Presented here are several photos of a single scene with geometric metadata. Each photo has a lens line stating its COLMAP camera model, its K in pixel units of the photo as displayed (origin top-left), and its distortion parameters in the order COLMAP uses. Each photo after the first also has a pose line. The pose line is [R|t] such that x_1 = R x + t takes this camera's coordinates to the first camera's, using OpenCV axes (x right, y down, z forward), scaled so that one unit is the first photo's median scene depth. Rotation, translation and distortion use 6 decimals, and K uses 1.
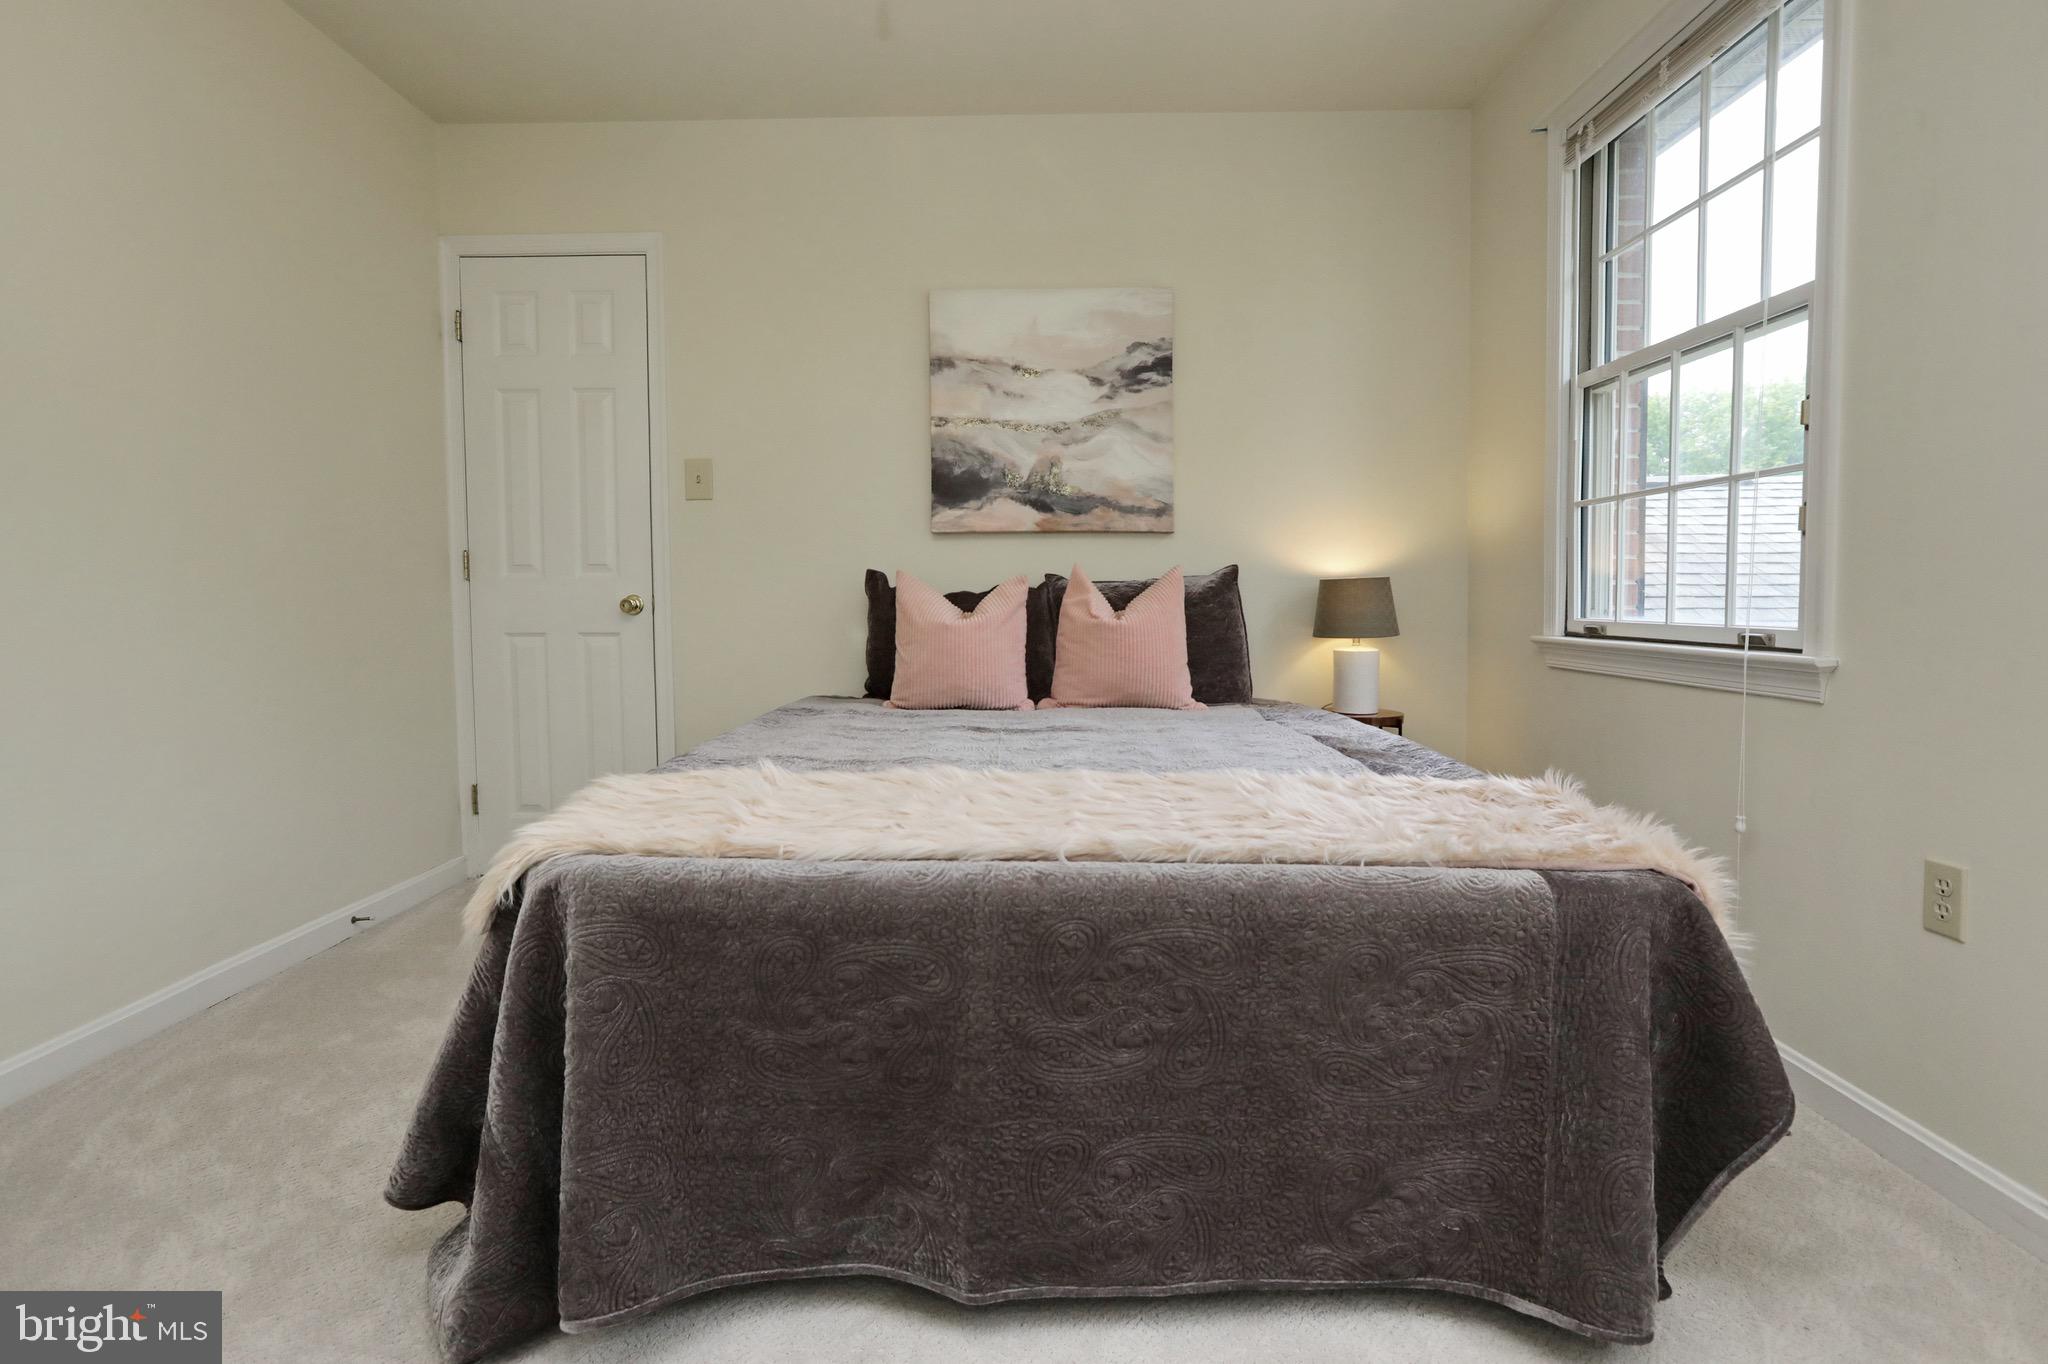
lens RADIAL K [[1049.1, 0, 1017.8], [0, 1049.1, 639.6], [0, 0, 1]] dist [-0.029680, 0.001371]
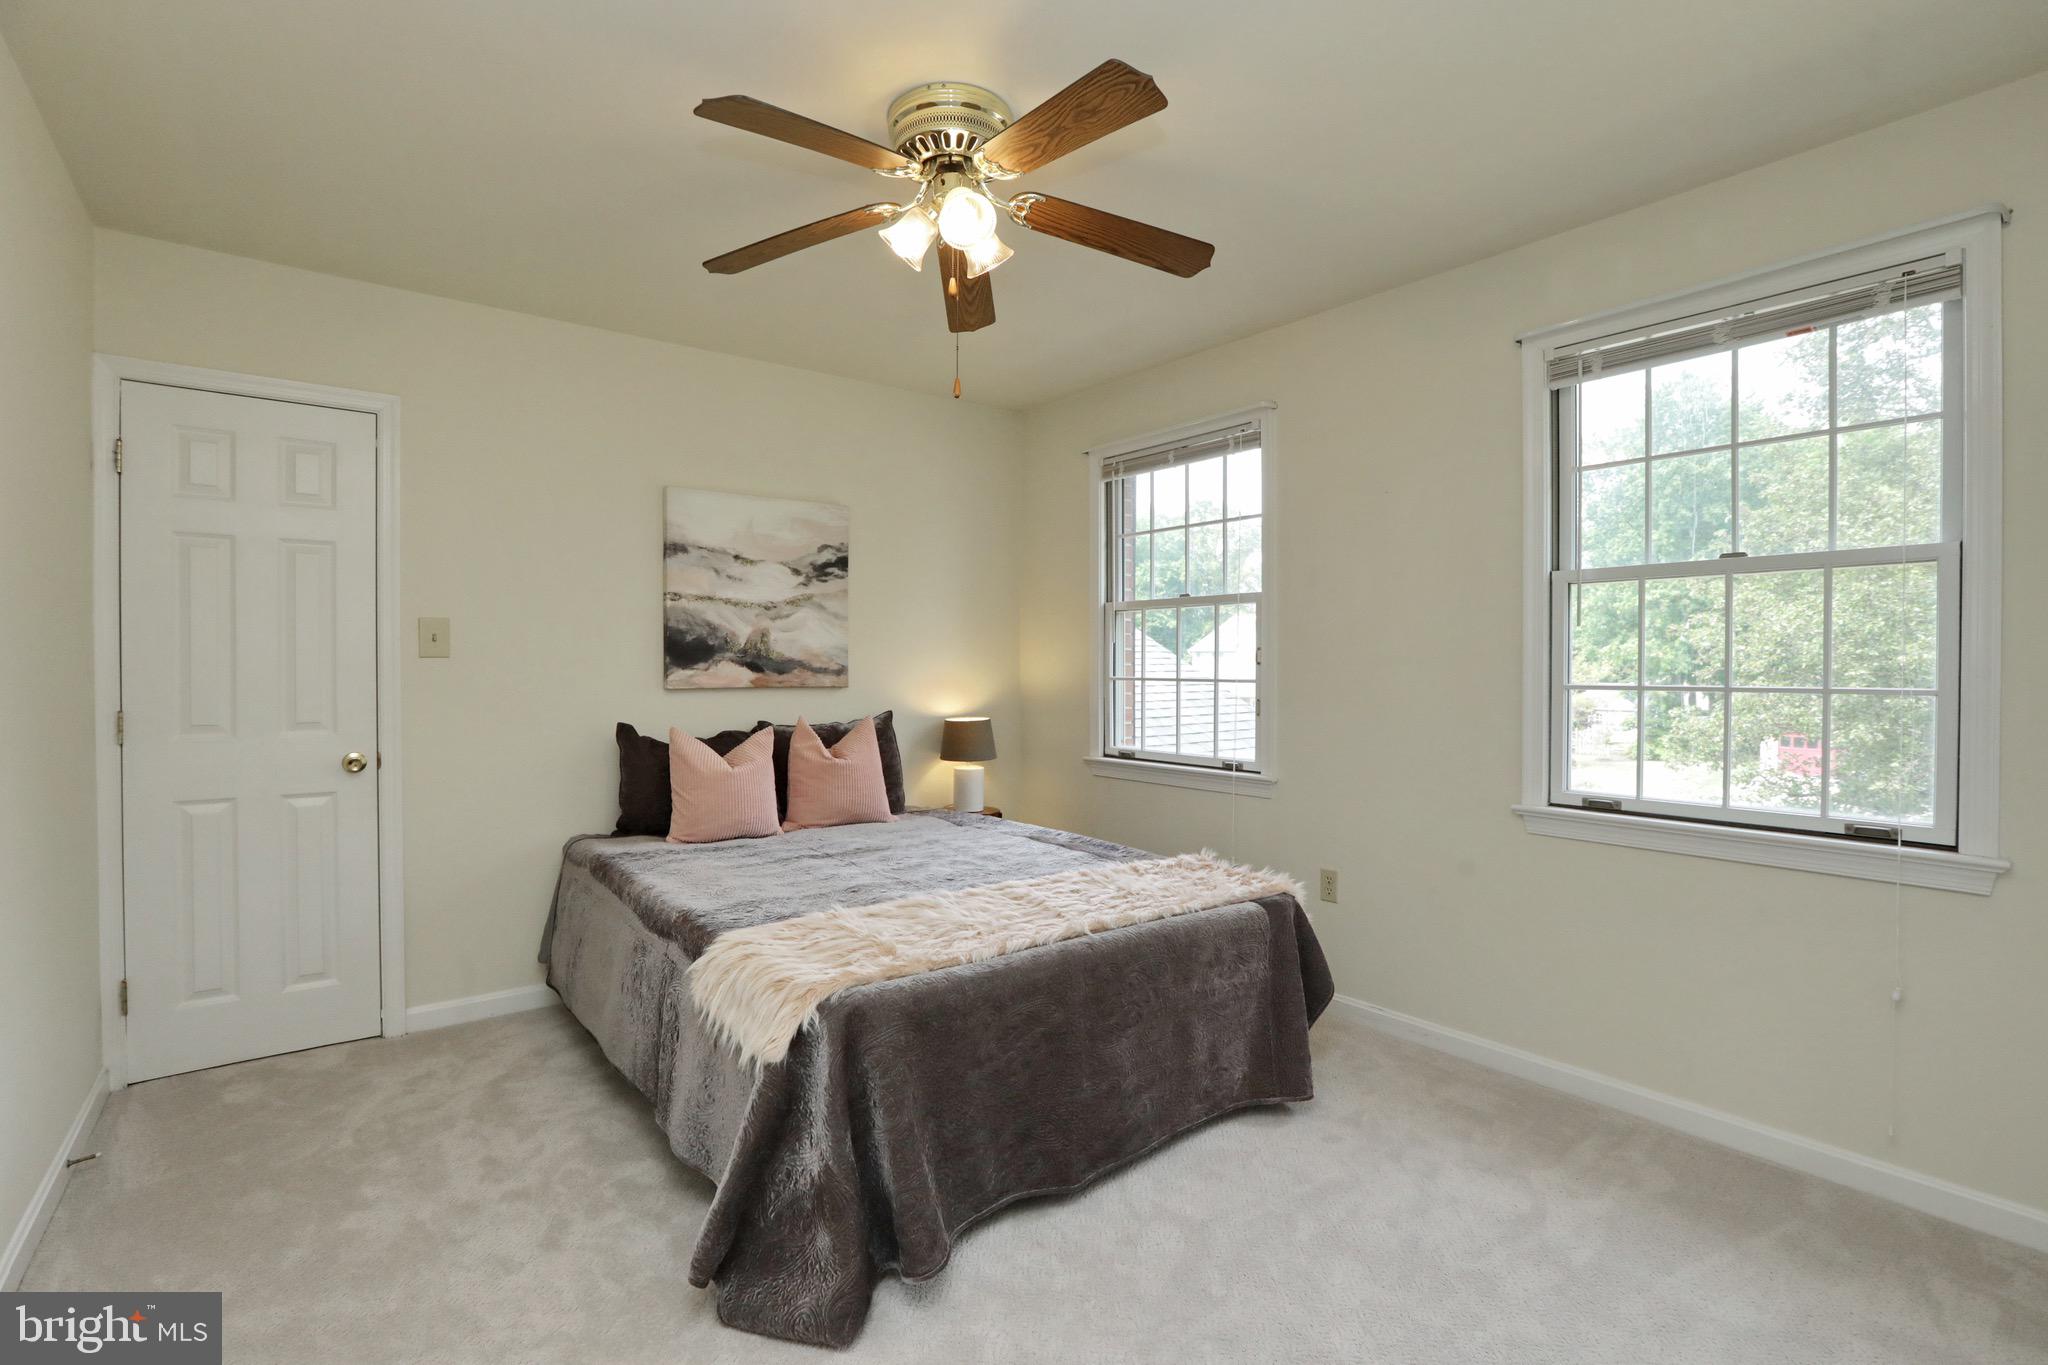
lens RADIAL K [[955.1, 0, 1037.7], [0, 955.1, 677.1], [0, 0, 1]] dist [-0.069324, 0.034946]
pose [[0.766946, -0.003025, 0.641705, -0.450540], [0.020986, 0.999572, -0.020370, -0.085670], [-0.641369, 0.029089, 0.766681, -0.091884]]
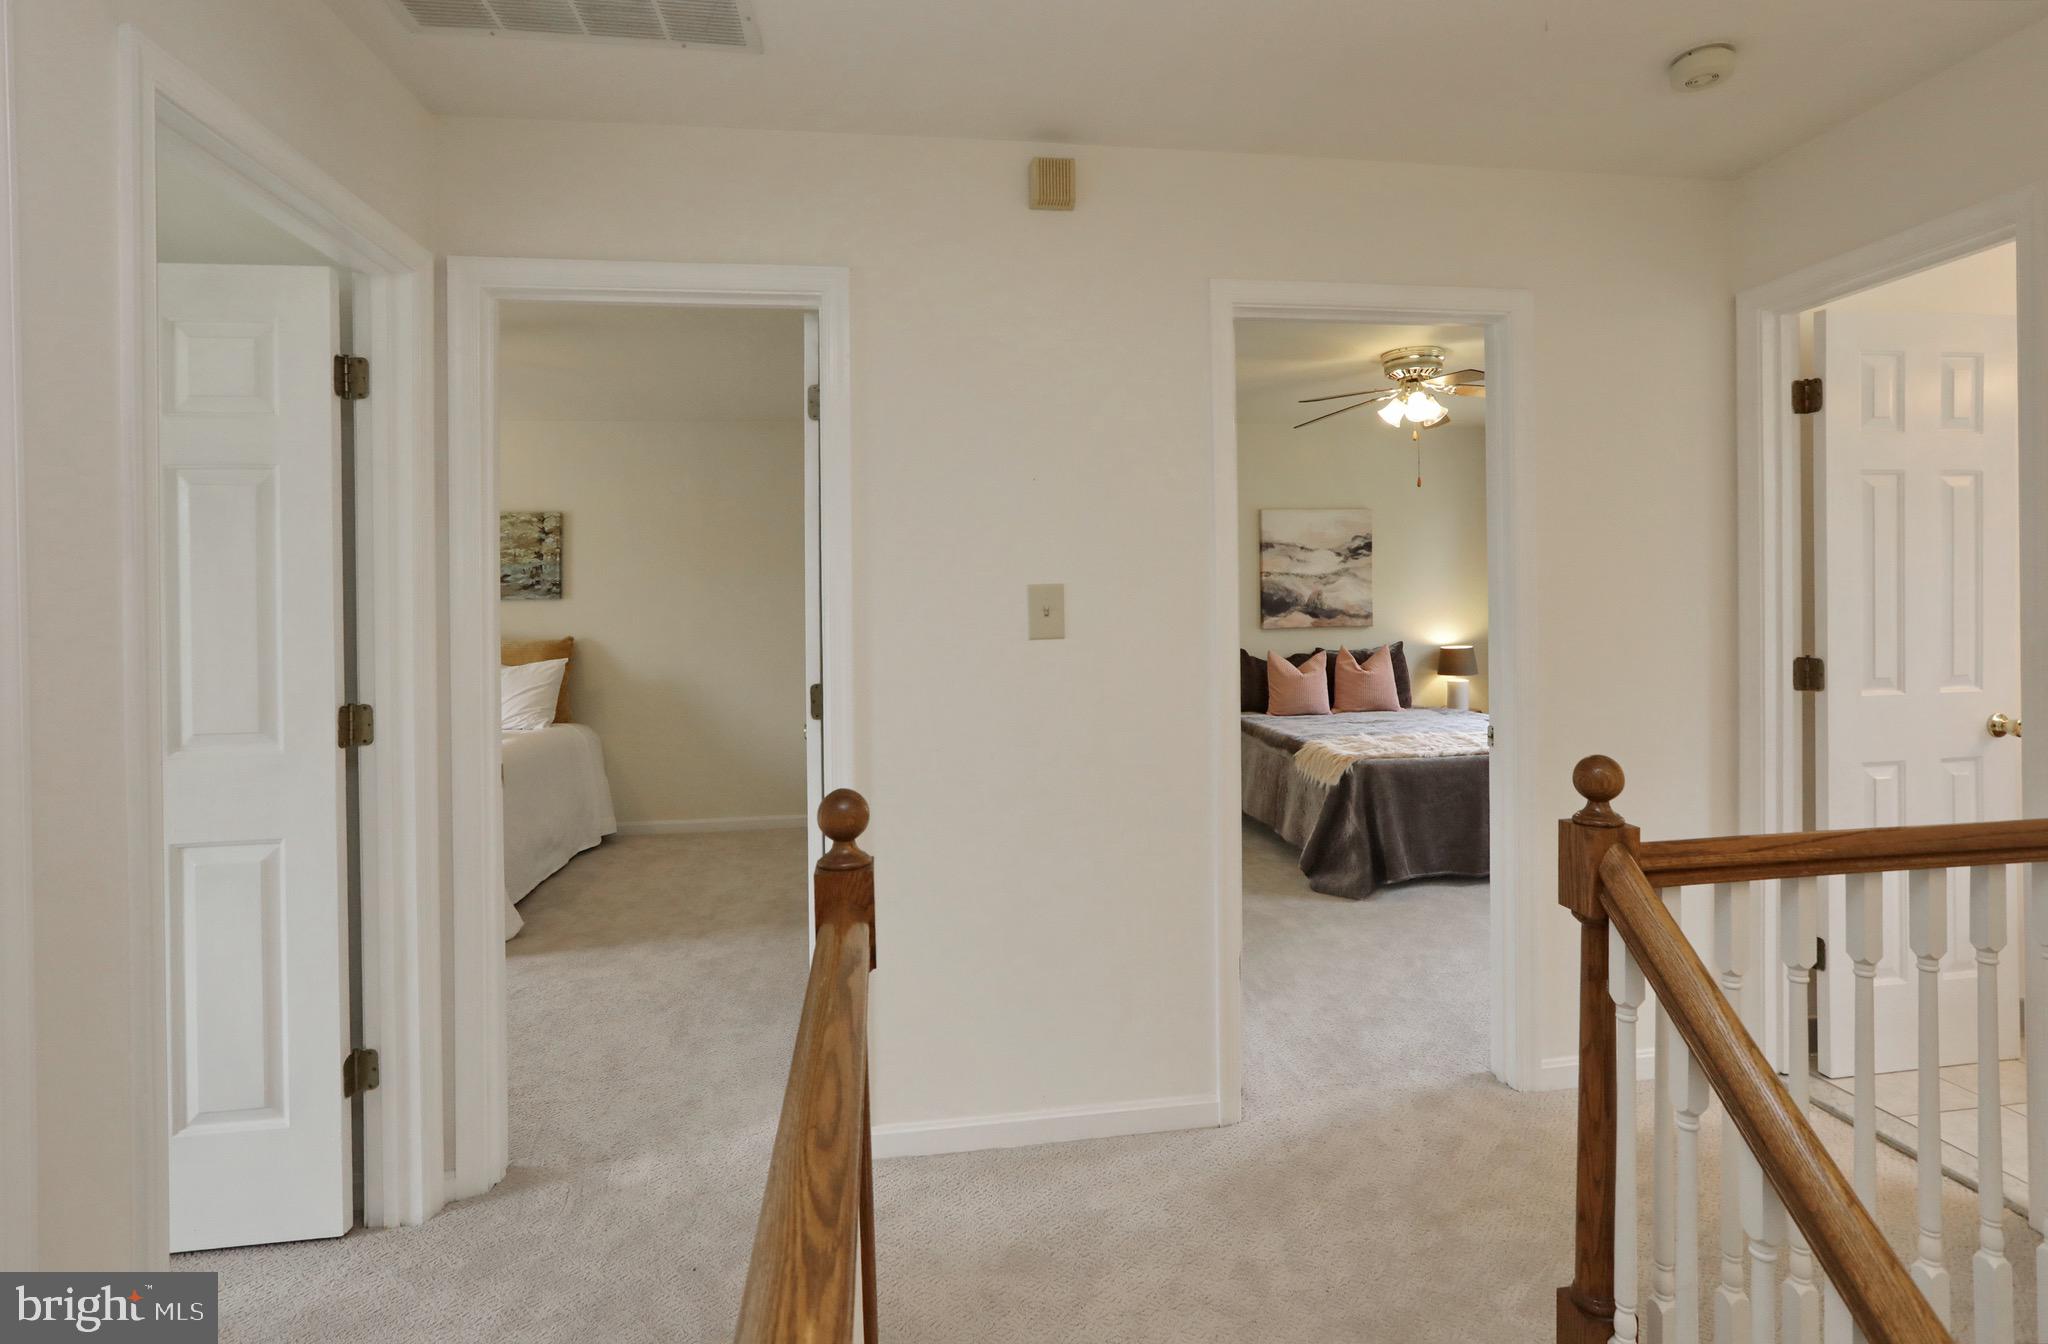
lens RADIAL K [[1027.1, 0, 1067.1], [0, 1027.1, 613.8], [0, 0, 1]] dist [-0.023996, 0.000765]
pose [[0.980863, -0.014504, 0.194158, -0.844334], [0.019724, 0.999493, -0.024980, -0.088801], [-0.193697, 0.028331, 0.980652, -0.878930]]
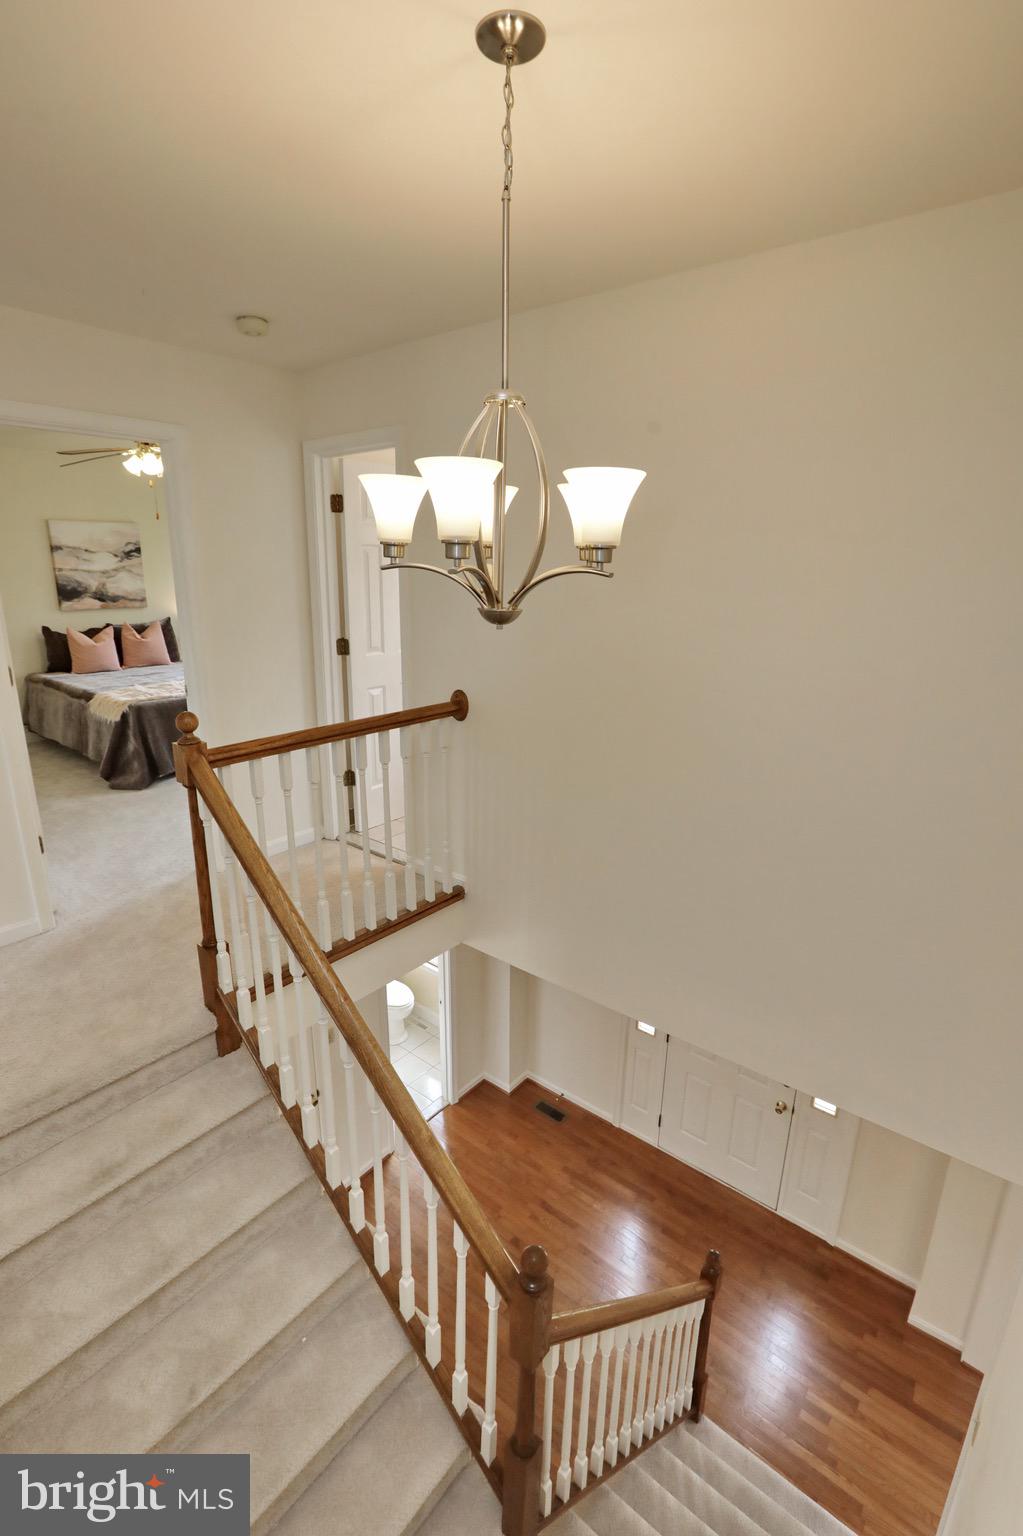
lens RADIAL K [[716.3, 0, 521.7], [0, 716.3, 765.8], [0, 0, 1]] dist [-0.069324, 0.034946]
pose [[0.604825, -0.205814, 0.769303, -0.860329], [0.016352, 0.969032, 0.246392, -0.140690], [-0.796191, -0.136444, 0.589460, -1.130496]]
